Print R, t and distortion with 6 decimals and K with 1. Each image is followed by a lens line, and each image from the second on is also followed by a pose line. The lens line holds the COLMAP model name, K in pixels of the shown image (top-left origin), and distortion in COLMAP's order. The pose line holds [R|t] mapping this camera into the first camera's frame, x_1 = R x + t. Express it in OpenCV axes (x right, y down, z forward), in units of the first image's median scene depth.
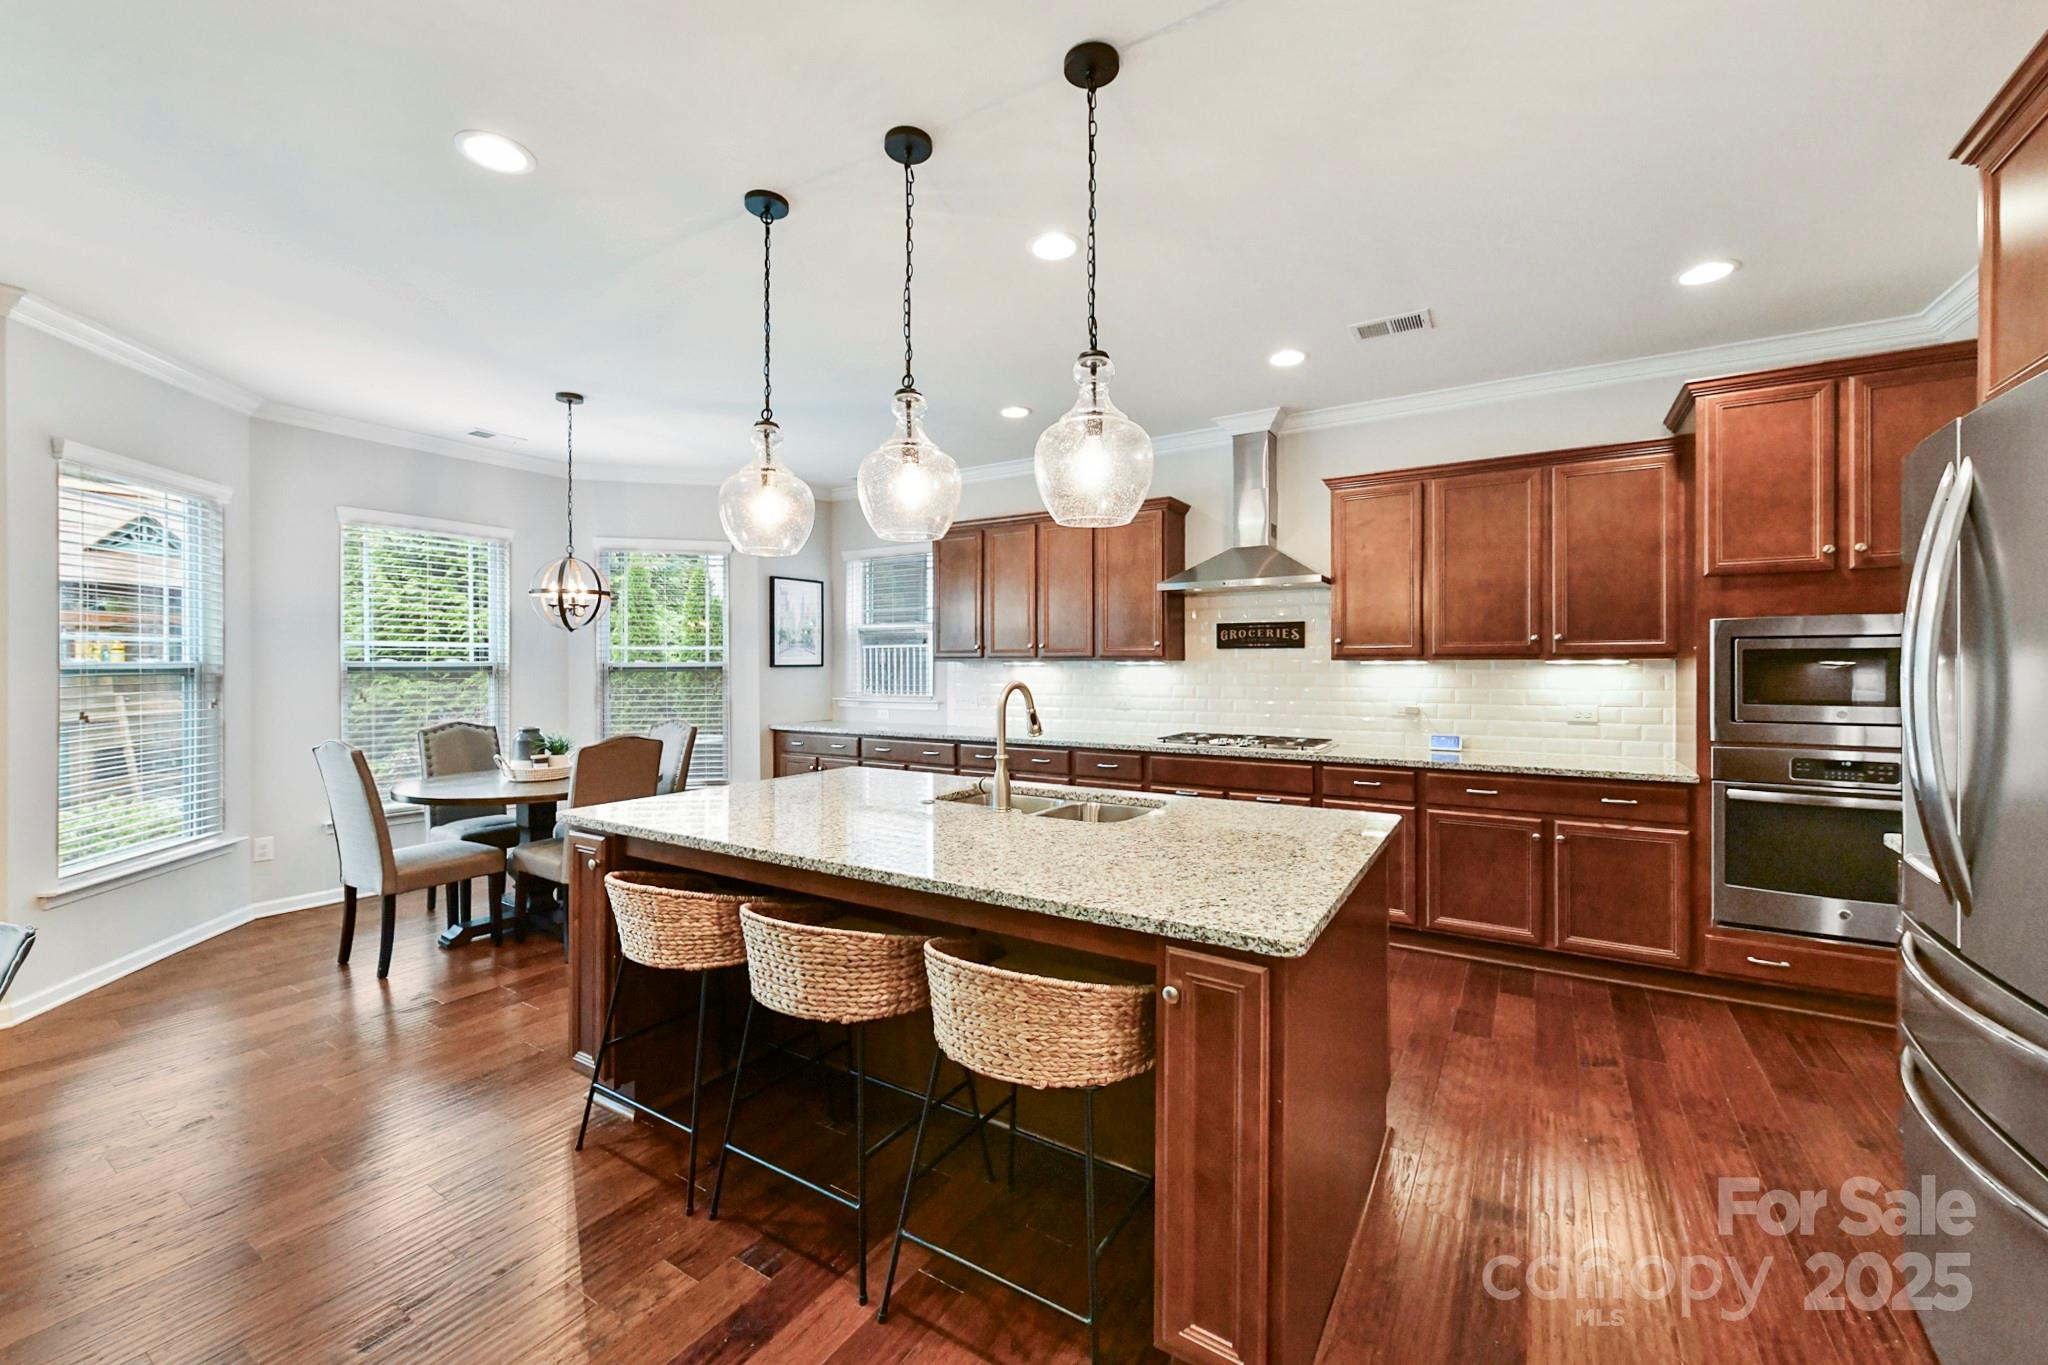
lens RADIAL K [[815.0, 0, 1049.9], [0, 815.0, 667.1], [0, 0, 1]] dist [0.010979, -0.000218]
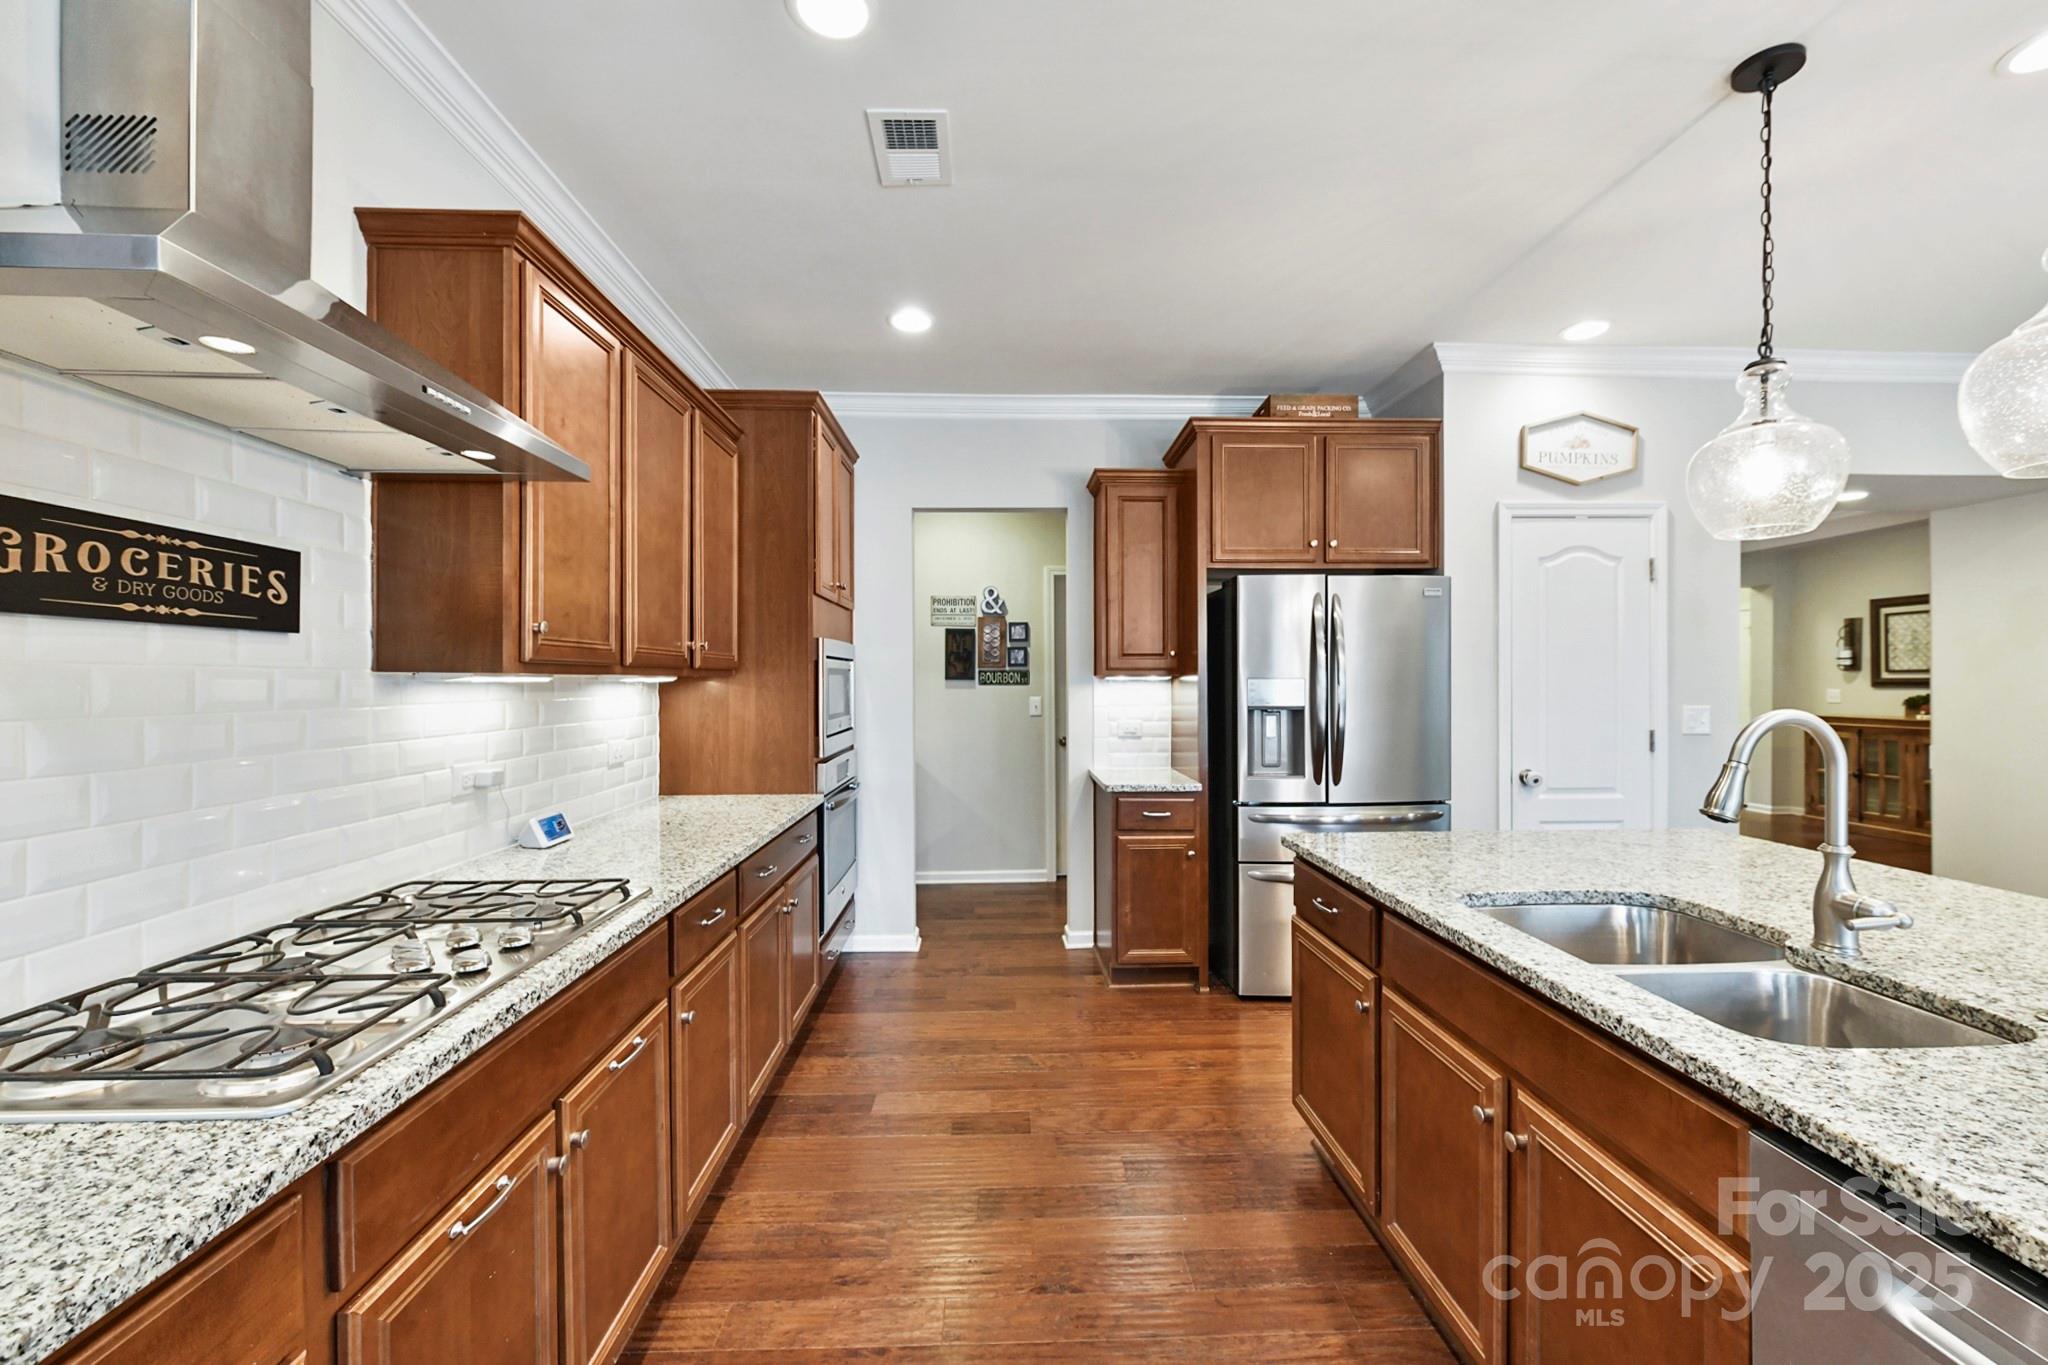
lens RADIAL K [[815.0, 0, 1025.1], [0, 815.0, 676.8], [0, 0, 1]] dist [0.010979, -0.000218]
pose [[-0.568031, 0.003996, 0.822997, -0.121519], [0.006054, 0.999981, -0.000677, -0.004986], [-0.822985, 0.004598, -0.568045, 0.982590]]
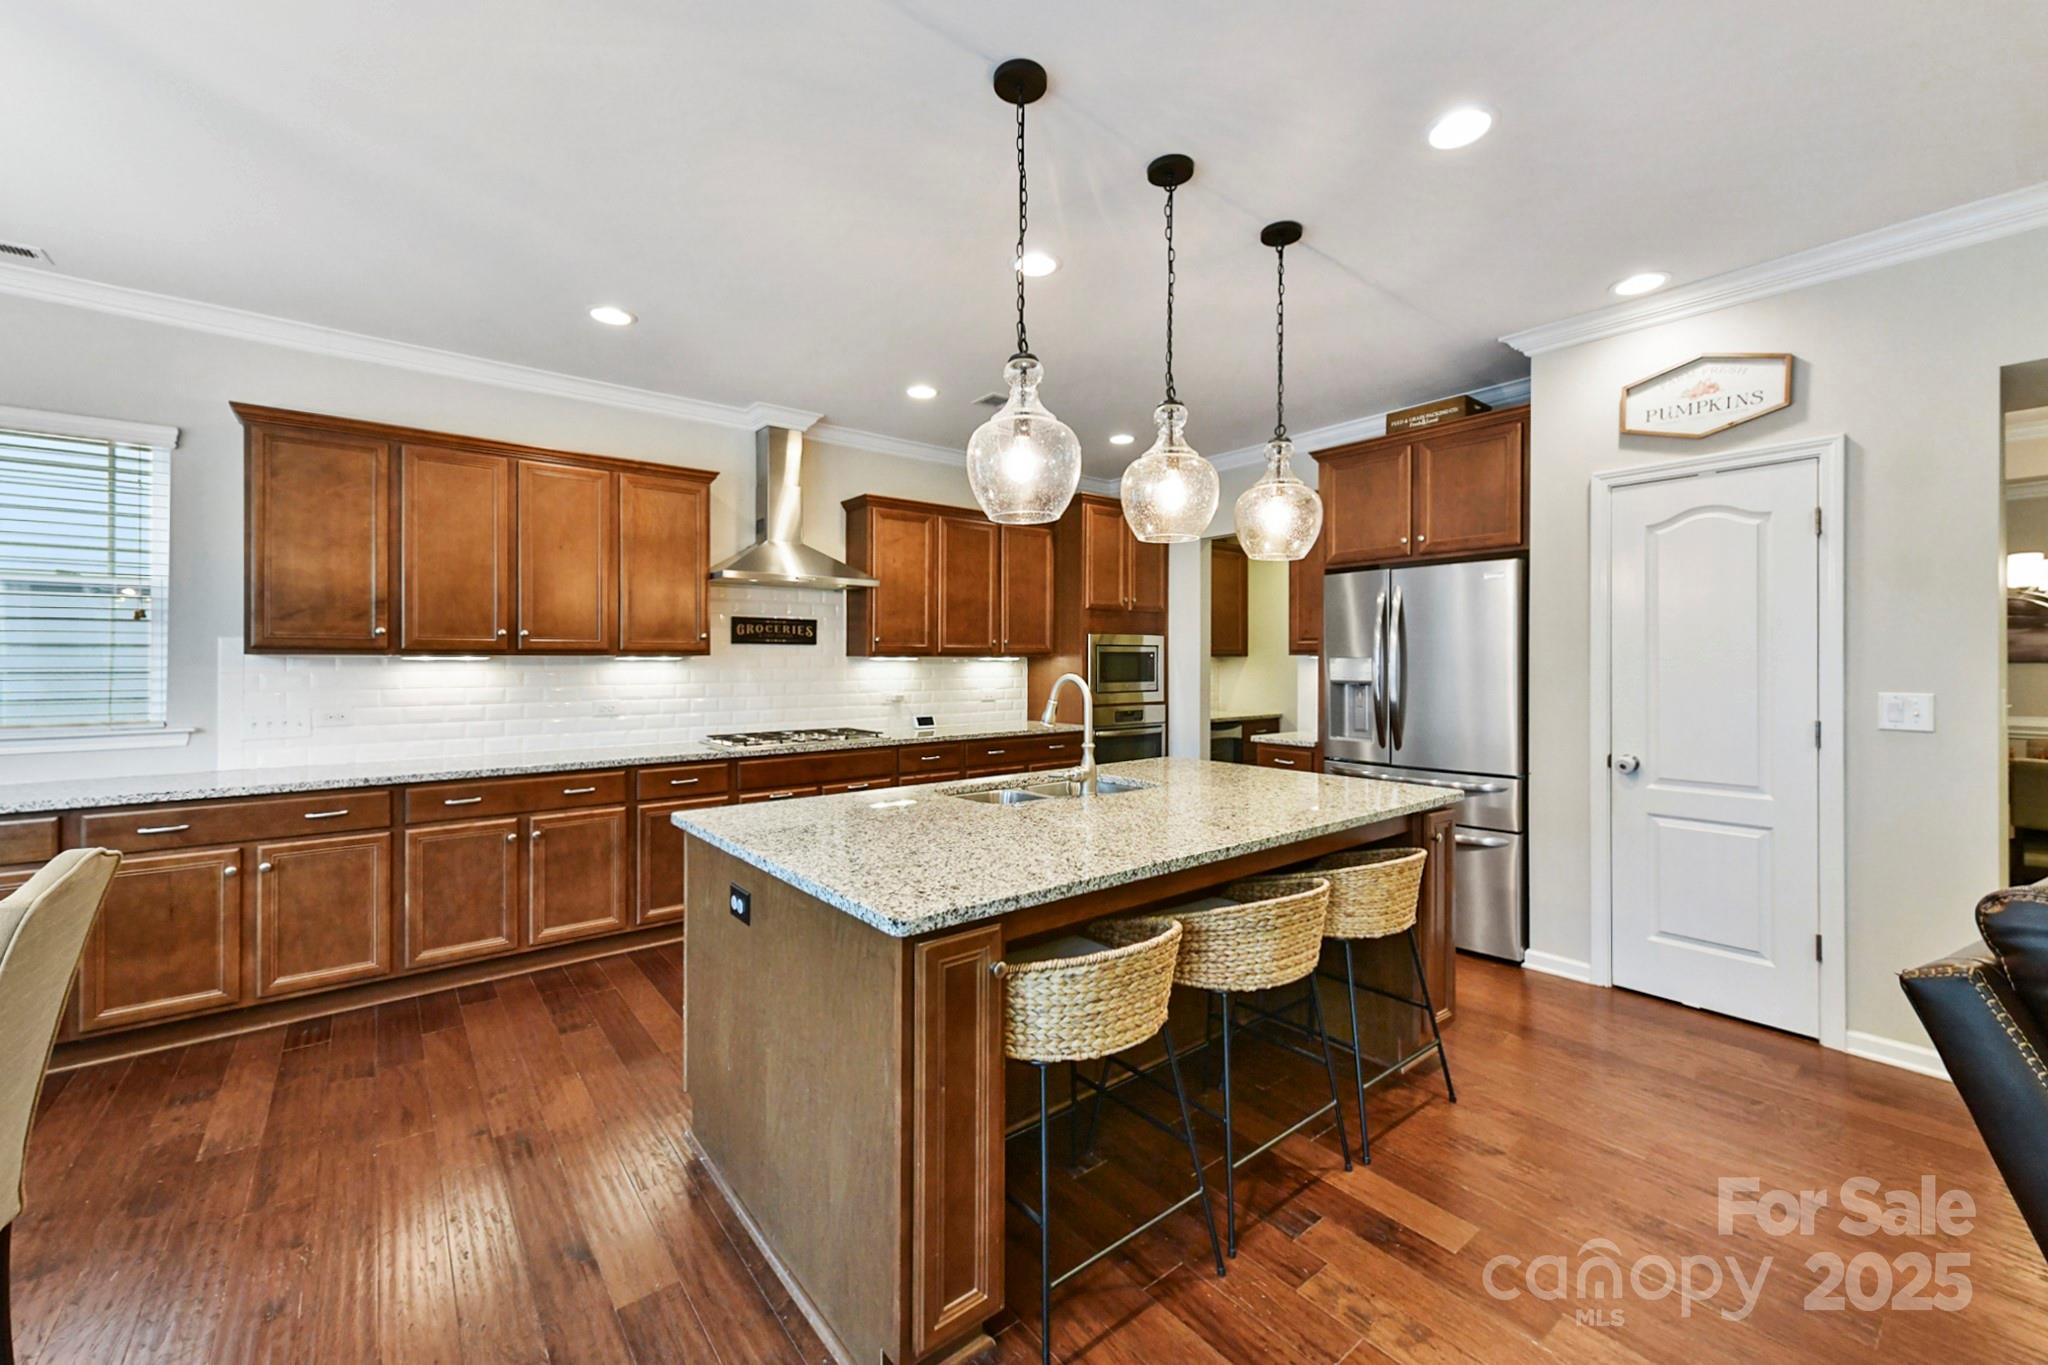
lens RADIAL K [[815.0, 0, 1019.1], [0, 815.0, 662.2], [0, 0, 1]] dist [0.010979, -0.000218]
pose [[0.329896, 0.001116, 0.944017, -0.619606], [0.004142, 0.999988, -0.002629, 0.002774], [-0.944008, 0.004777, 0.329888, 0.419042]]
